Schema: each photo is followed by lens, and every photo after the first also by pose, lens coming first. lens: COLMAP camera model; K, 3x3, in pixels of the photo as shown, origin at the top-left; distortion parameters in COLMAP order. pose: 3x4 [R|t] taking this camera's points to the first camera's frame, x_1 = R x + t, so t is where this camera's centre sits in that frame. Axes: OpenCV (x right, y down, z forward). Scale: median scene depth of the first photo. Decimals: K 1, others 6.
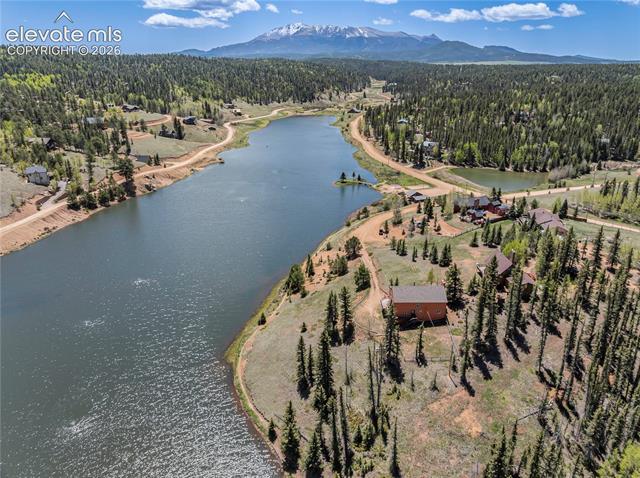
lens RADIAL K [[451.7, 0, 320.5], [0, 451.7, 240.1], [0, 0, 1]] dist [-0.028620, 0.003130]
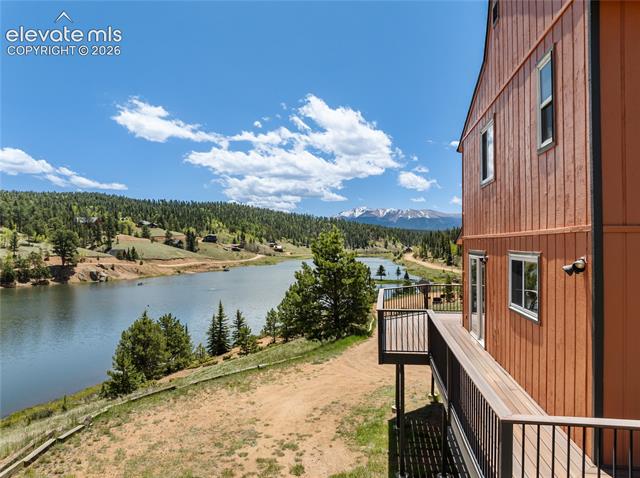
lens RADIAL K [[451.7, 0, 320.2], [0, 451.7, 240.0], [0, 0, 1]] dist [-0.028620, 0.003130]
pose [[0.989881, 0.001955, -0.141885, 0.035770], [-0.055277, 0.926228, -0.372889, 0.042346], [0.130689, 0.376959, 0.916964, 0.239759]]
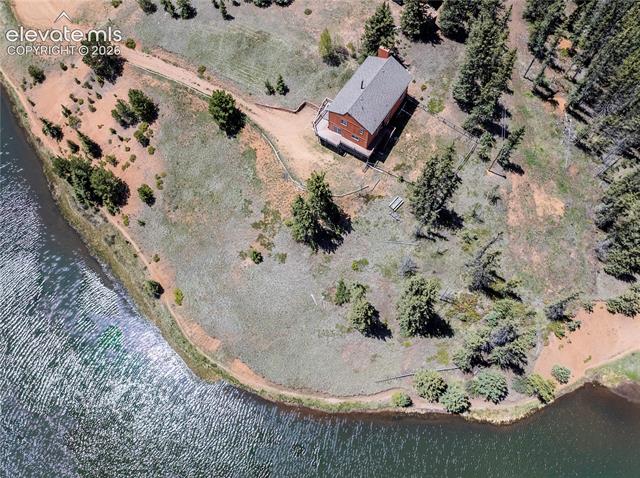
lens RADIAL K [[451.7, 0, 318.9], [0, 451.7, 237.5], [0, 0, 1]] dist [-0.028620, 0.003130]
pose [[0.546766, -0.771980, 0.324181, -0.044636], [0.317293, 0.549342, 0.773012, -0.068767], [-0.774836, -0.319797, 0.545306, 0.163651]]
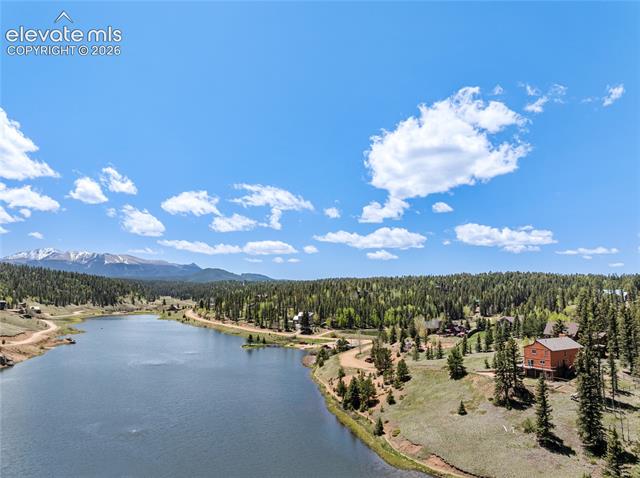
lens RADIAL K [[451.7, 0, 319.4], [0, 451.7, 239.7], [0, 0, 1]] dist [-0.028620, 0.003130]
pose [[0.872118, 0.061218, 0.485451, -0.180973], [0.174704, 0.887785, -0.425813, 0.059606], [-0.457043, 0.456169, 0.763558, 0.094702]]
